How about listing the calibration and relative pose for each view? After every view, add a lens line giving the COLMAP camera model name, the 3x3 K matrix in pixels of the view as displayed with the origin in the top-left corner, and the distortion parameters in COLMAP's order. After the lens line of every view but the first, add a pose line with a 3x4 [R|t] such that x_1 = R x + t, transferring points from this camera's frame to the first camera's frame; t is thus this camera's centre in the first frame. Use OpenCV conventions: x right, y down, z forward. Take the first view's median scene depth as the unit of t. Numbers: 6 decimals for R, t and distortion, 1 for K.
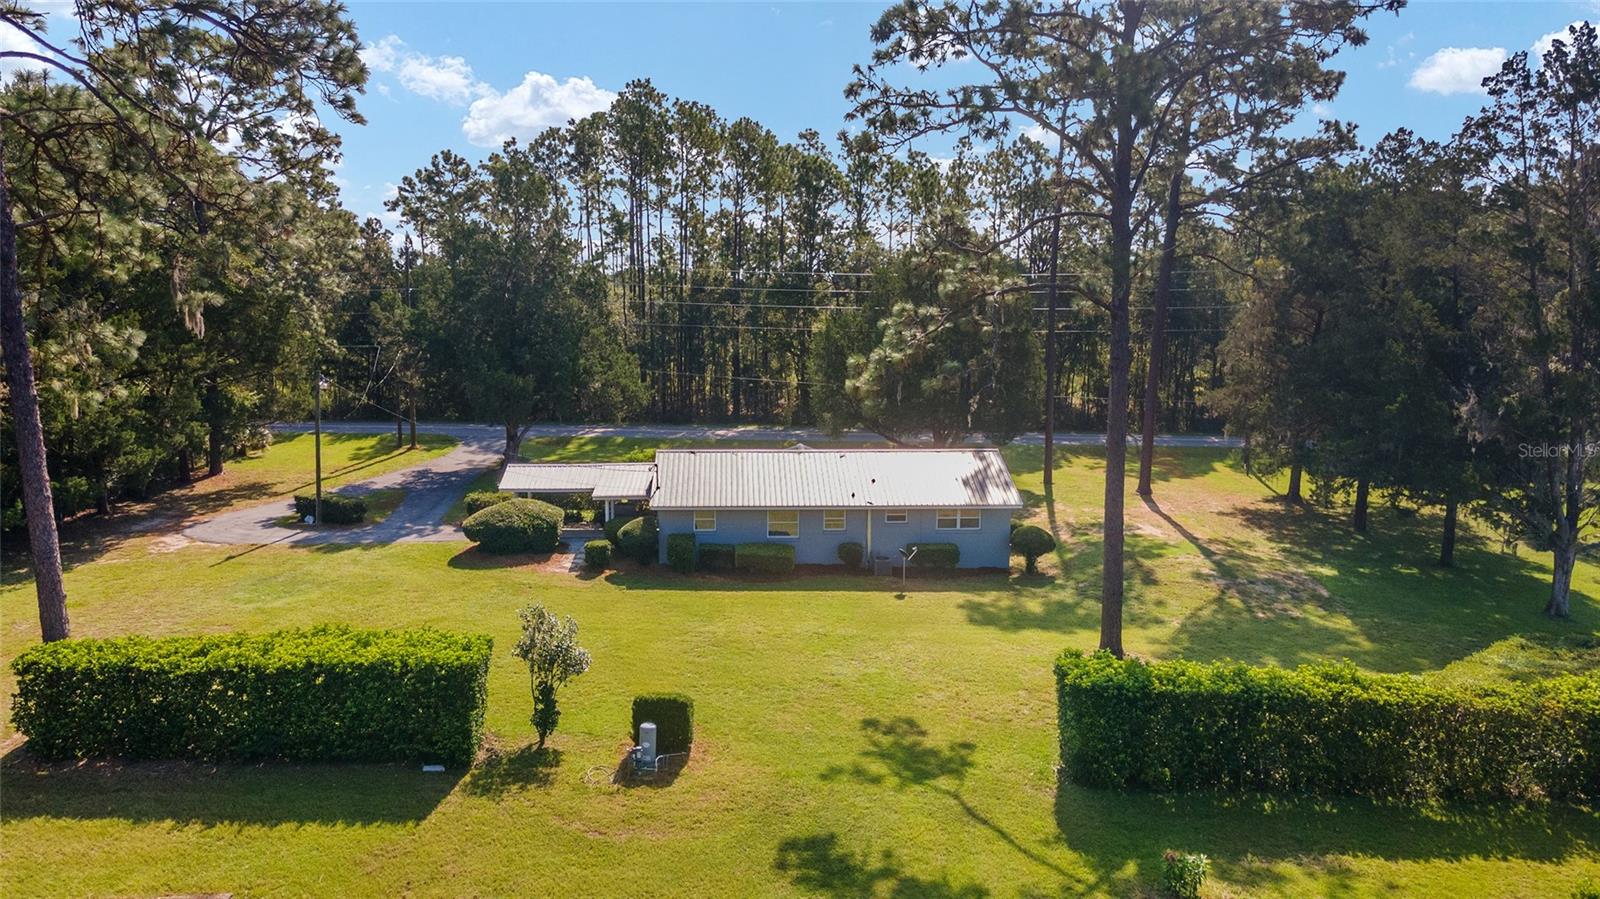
lens RADIAL K [[1159.8, 0, 792.9], [0, 1159.8, 445.3], [0, 0, 1]] dist [0.024152, -0.001411]
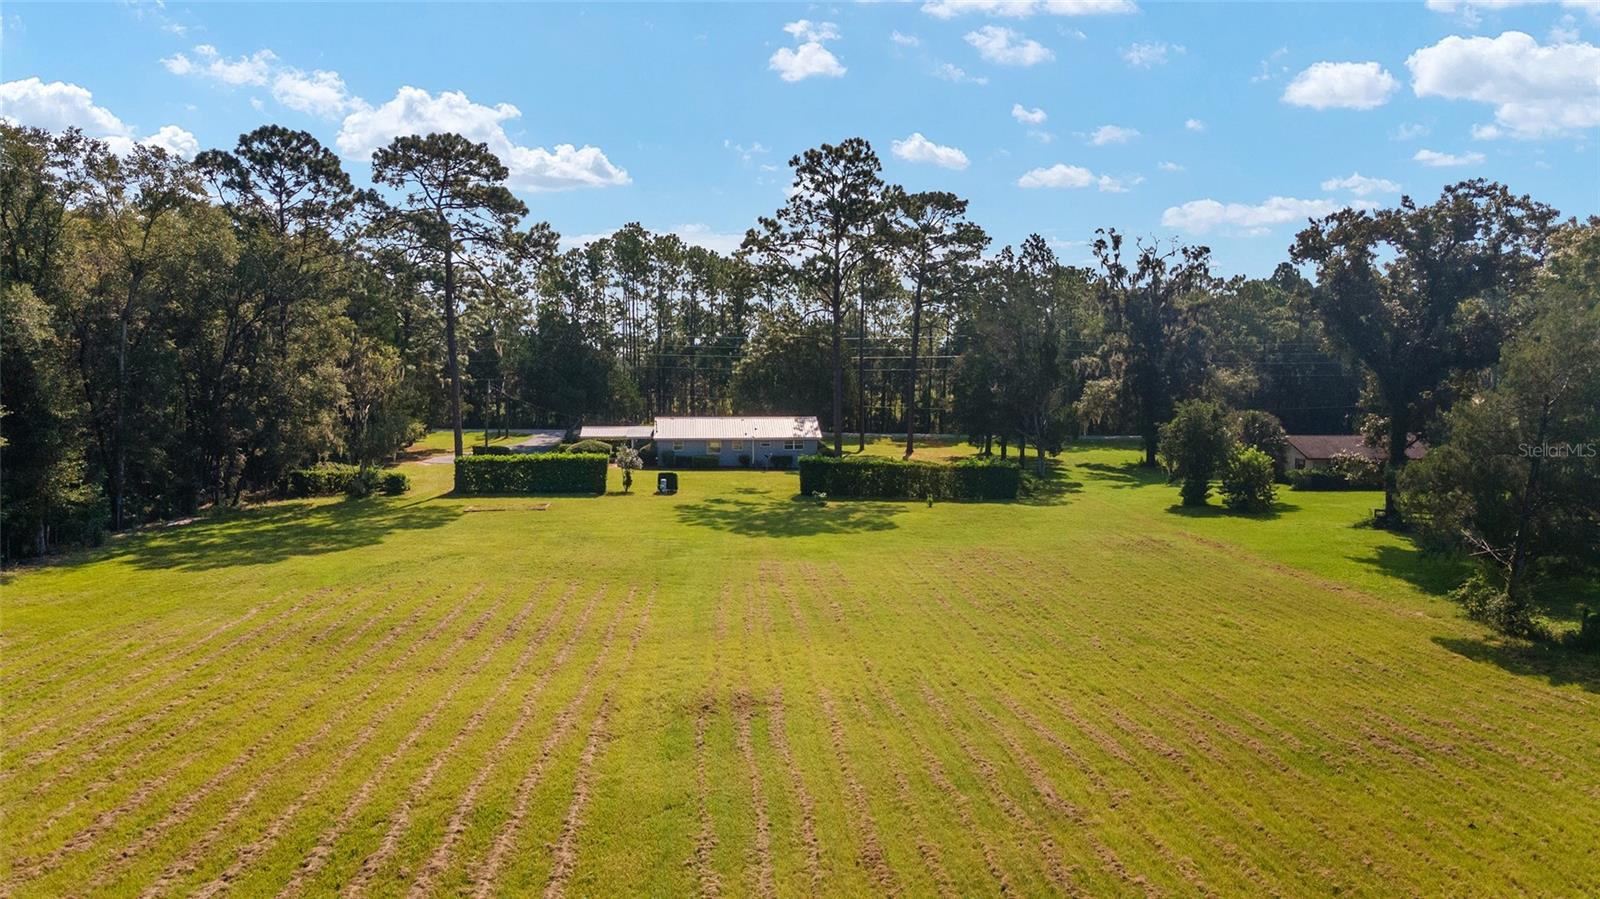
lens RADIAL K [[1159.8, 0, 792.9], [0, 1159.8, 445.3], [0, 0, 1]] dist [0.024152, -0.001411]
pose [[0.999277, -0.007442, 0.037282, 0.056296], [0.009859, 0.997832, -0.065070, 0.201040], [-0.036717, 0.065391, 0.997184, -1.153325]]
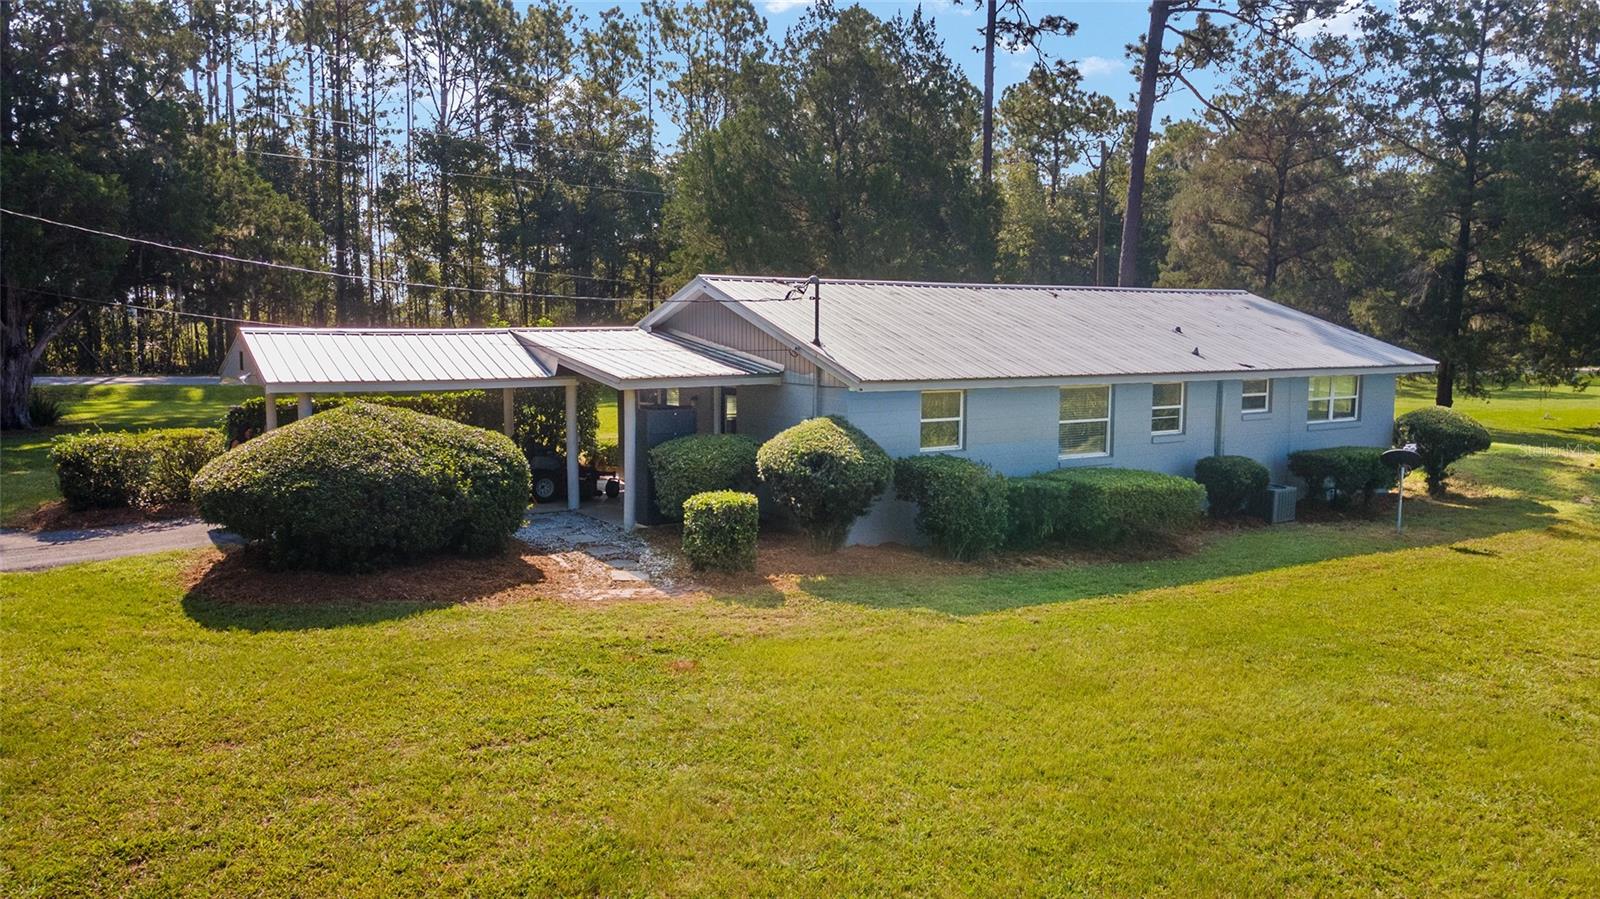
lens RADIAL K [[1159.8, 0, 792.9], [0, 1159.8, 445.3], [0, 0, 1]] dist [0.024152, -0.001411]
pose [[0.858057, -0.053450, 0.510765, -0.302316], [0.067314, 0.997694, -0.008679, 0.068826], [-0.509124, 0.041828, 0.859676, 0.663872]]
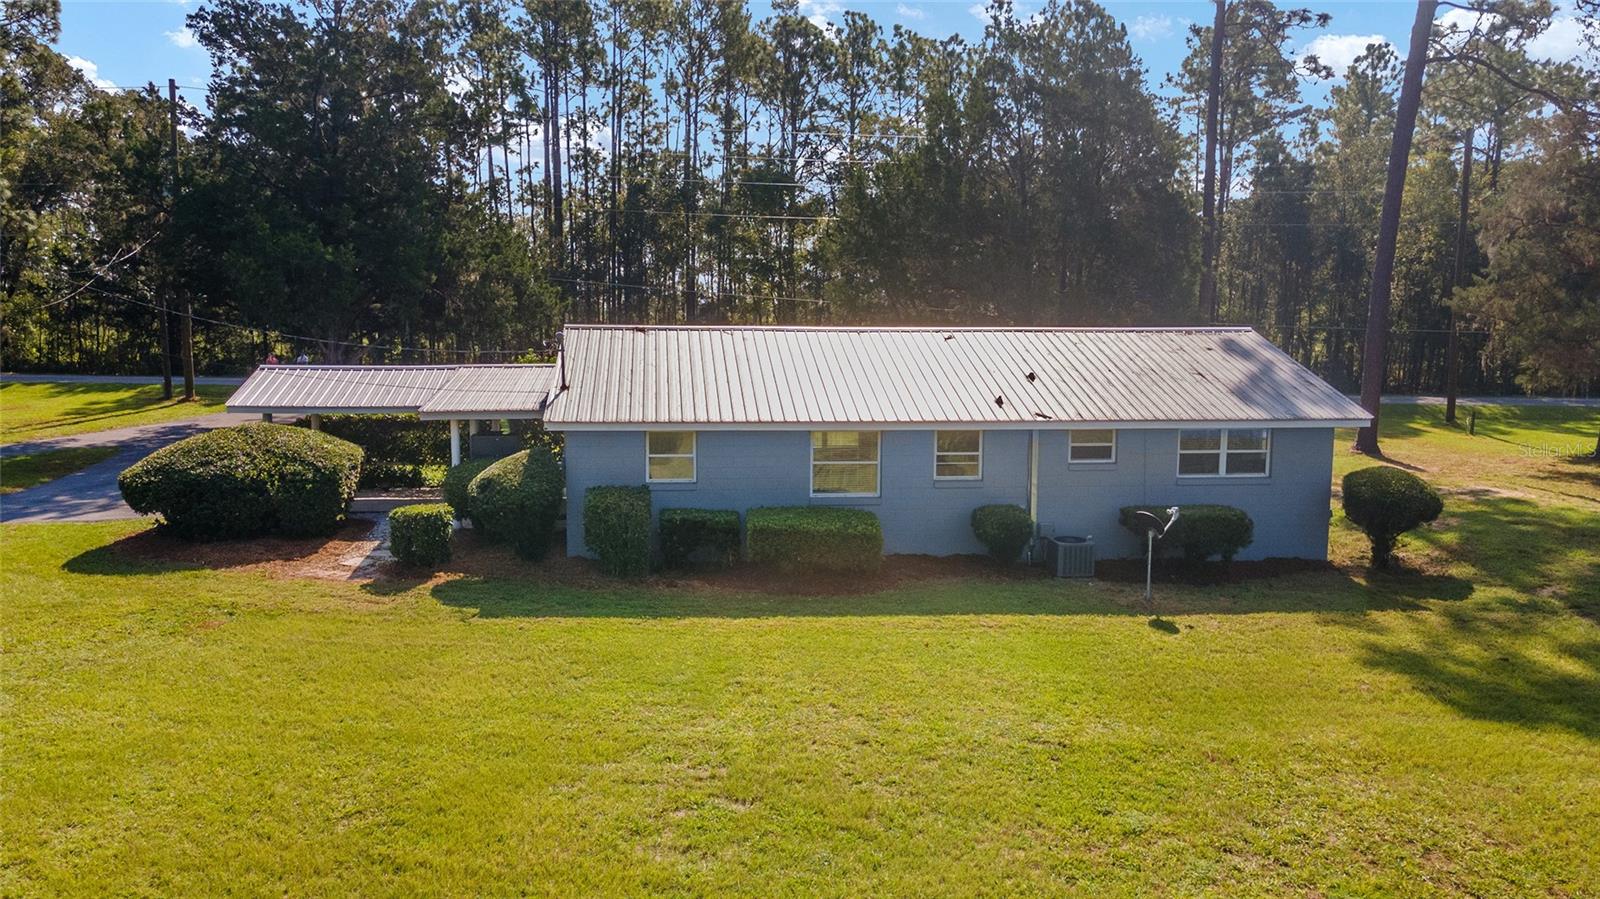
lens RADIAL K [[1159.8, 0, 792.9], [0, 1159.8, 445.3], [0, 0, 1]] dist [0.024152, -0.001411]
pose [[0.998306, -0.004640, 0.057998, -0.052685], [0.006049, 0.999690, -0.024137, 0.067480], [-0.057868, 0.024447, 0.998025, 0.529703]]
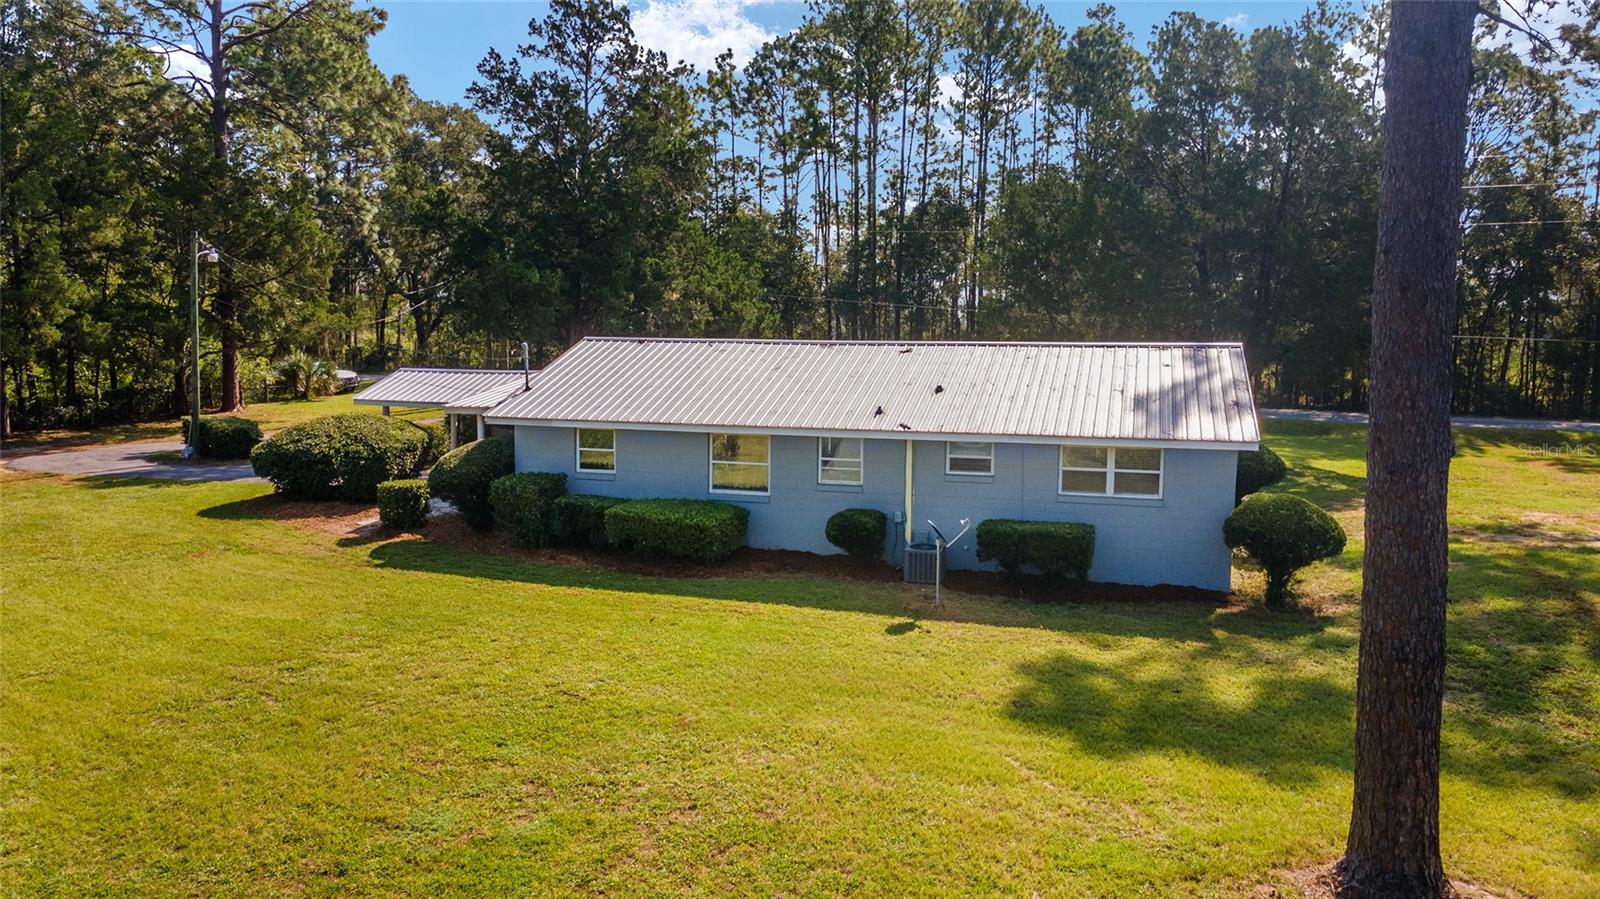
lens RADIAL K [[1151.9, 0, 791.1], [0, 1151.9, 449.9], [0, 0, 1]] dist [0.007436, 0.059834]
pose [[0.941333, 0.037350, -0.335407, 0.170120], [-0.047366, 0.998641, -0.021728, 0.067550], [0.334139, 0.036340, 0.941823, 0.519841]]
